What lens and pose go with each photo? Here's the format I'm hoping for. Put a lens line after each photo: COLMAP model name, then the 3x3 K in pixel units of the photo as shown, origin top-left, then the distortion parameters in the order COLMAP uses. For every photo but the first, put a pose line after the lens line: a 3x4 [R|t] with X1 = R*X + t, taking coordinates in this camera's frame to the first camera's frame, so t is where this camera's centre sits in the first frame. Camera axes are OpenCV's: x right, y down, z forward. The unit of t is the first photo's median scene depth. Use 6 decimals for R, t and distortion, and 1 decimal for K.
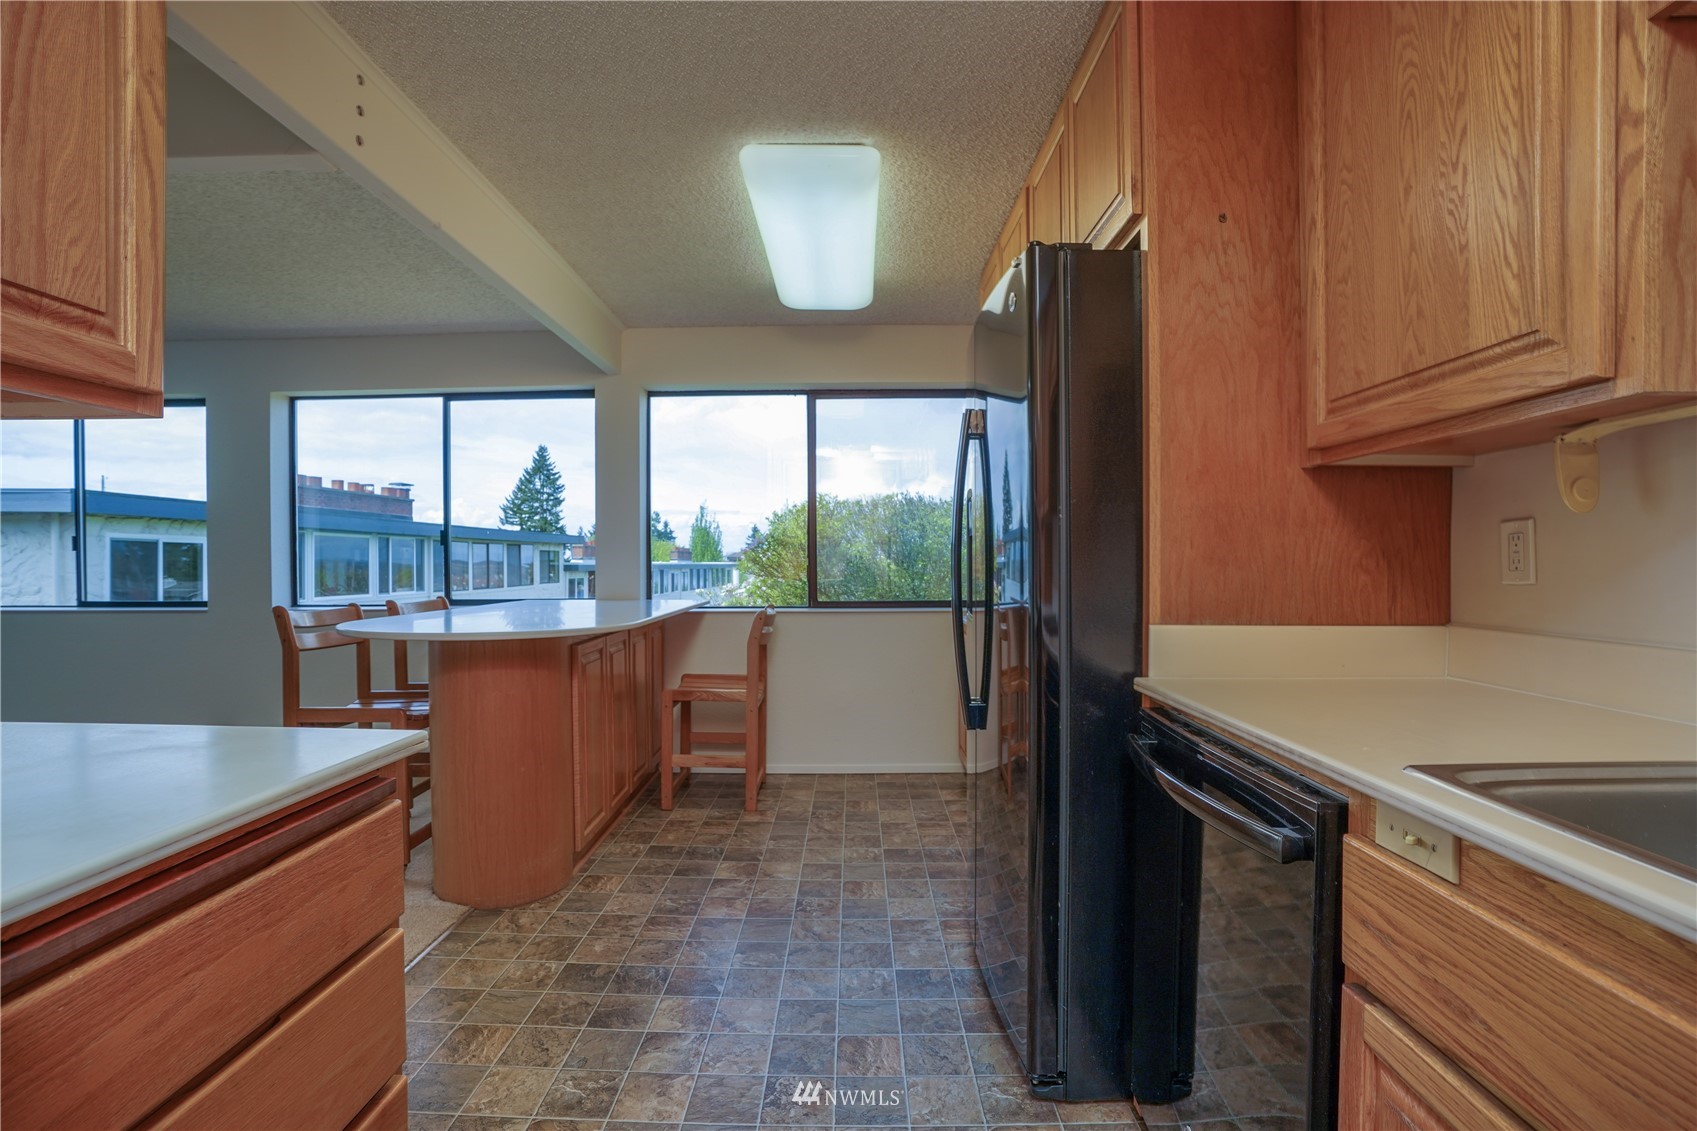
lens RADIAL K [[778.1, 0, 848.5], [0, 778.1, 565.5], [0, 0, 1]] dist [-0.063855, 0.019404]
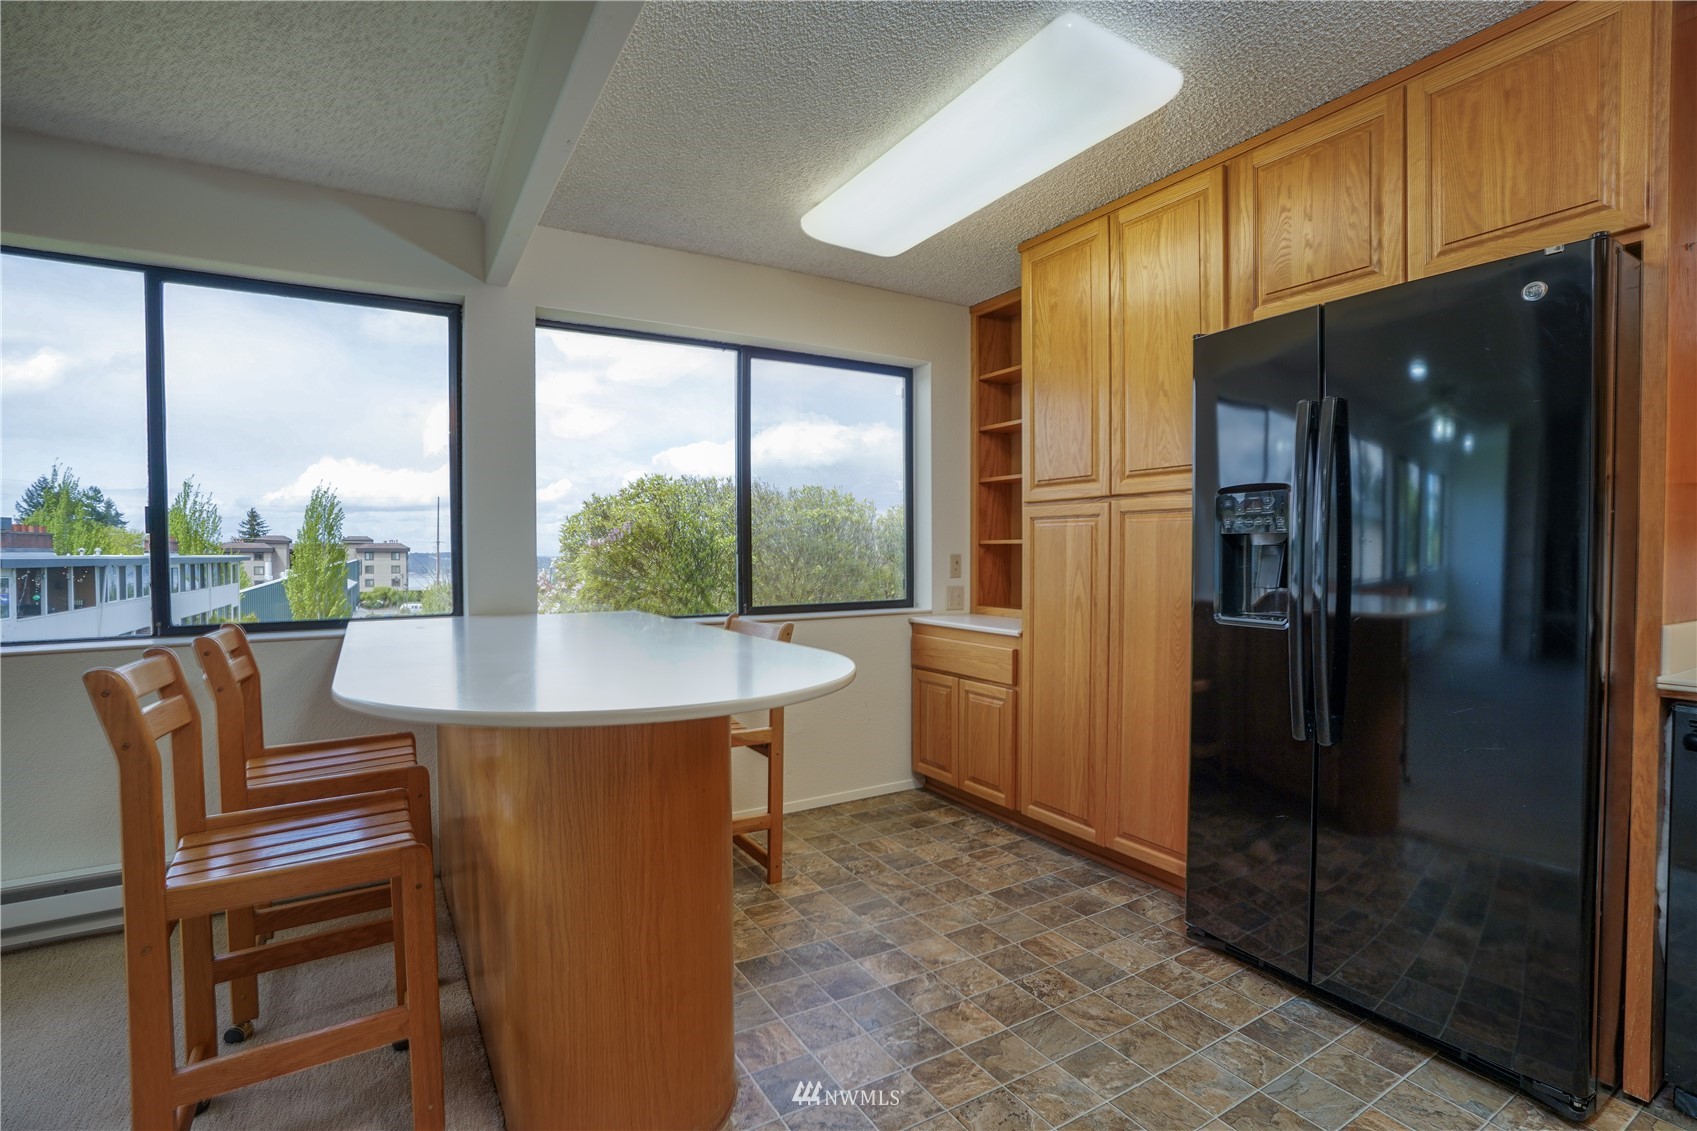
lens RADIAL K [[778.1, 0, 848.5], [0, 778.1, 565.5], [0, 0, 1]] dist [-0.063855, 0.019404]
pose [[0.853464, -0.007523, 0.521097, -0.476660], [0.002058, 0.999937, 0.011065, -0.007507], [-0.521147, -0.008371, 0.853426, 0.317031]]
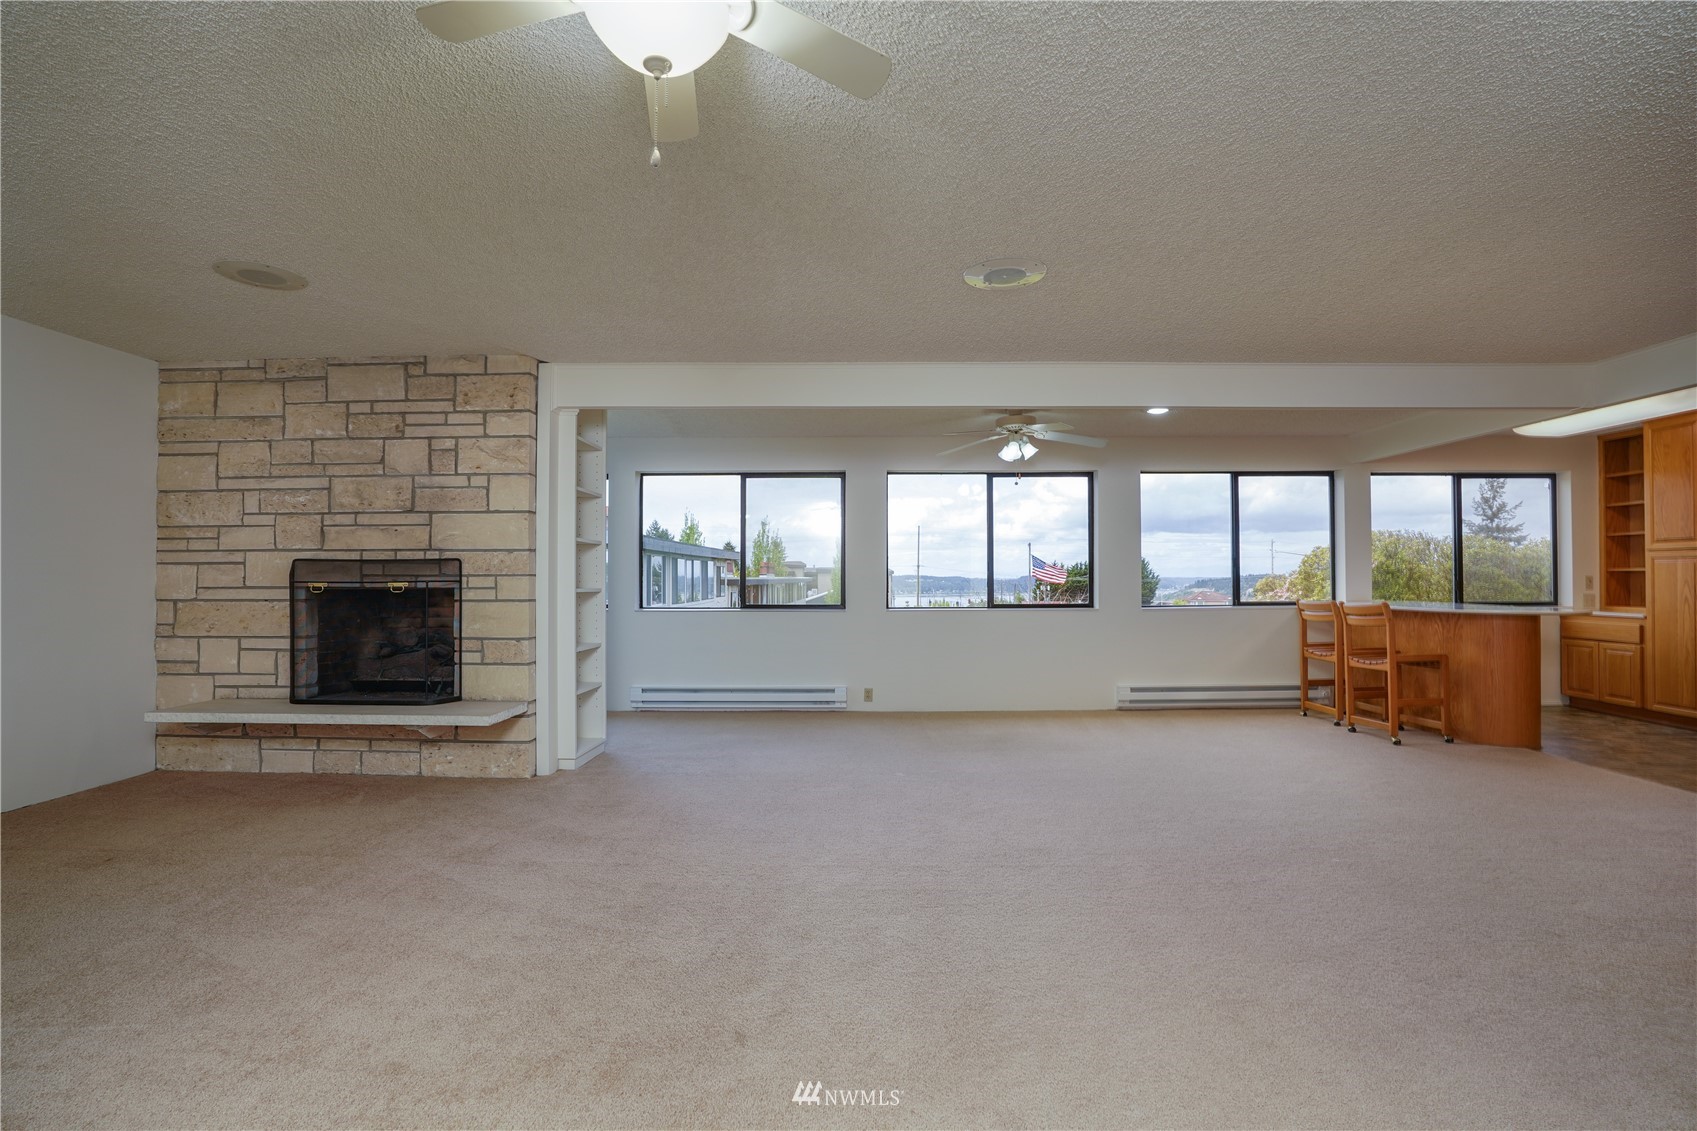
lens RADIAL K [[778.1, 0, 848.5], [0, 778.1, 565.5], [0, 0, 1]] dist [-0.063855, 0.019404]
pose [[0.999980, 0.004567, -0.004413, -1.672223], [-0.004664, 0.999742, -0.022215, 0.012890], [0.004310, 0.022235, 0.999743, -0.739801]]
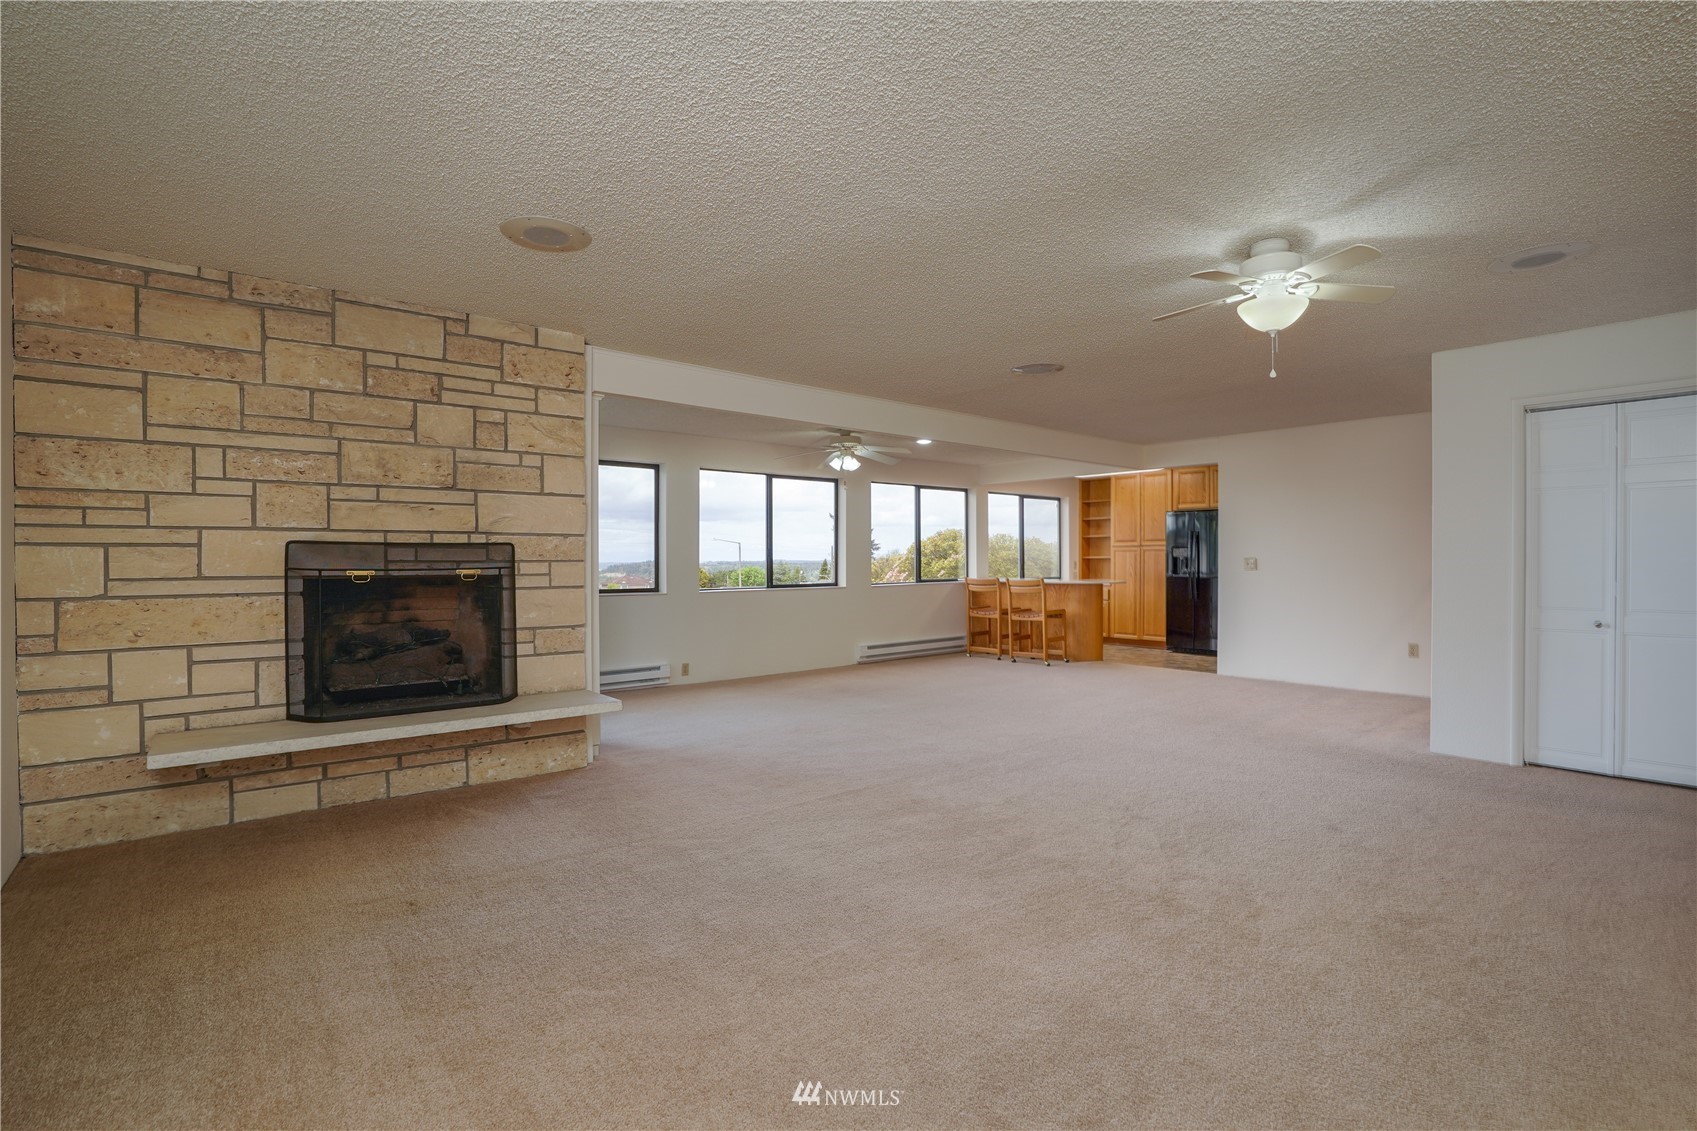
lens RADIAL K [[778.1, 0, 848.5], [0, 778.1, 565.5], [0, 0, 1]] dist [-0.063855, 0.019404]
pose [[0.760277, 0.000467, 0.649599, -2.680012], [0.002363, 0.999991, -0.003485, 0.015802], [-0.649595, 0.004184, 0.760269, -0.702101]]
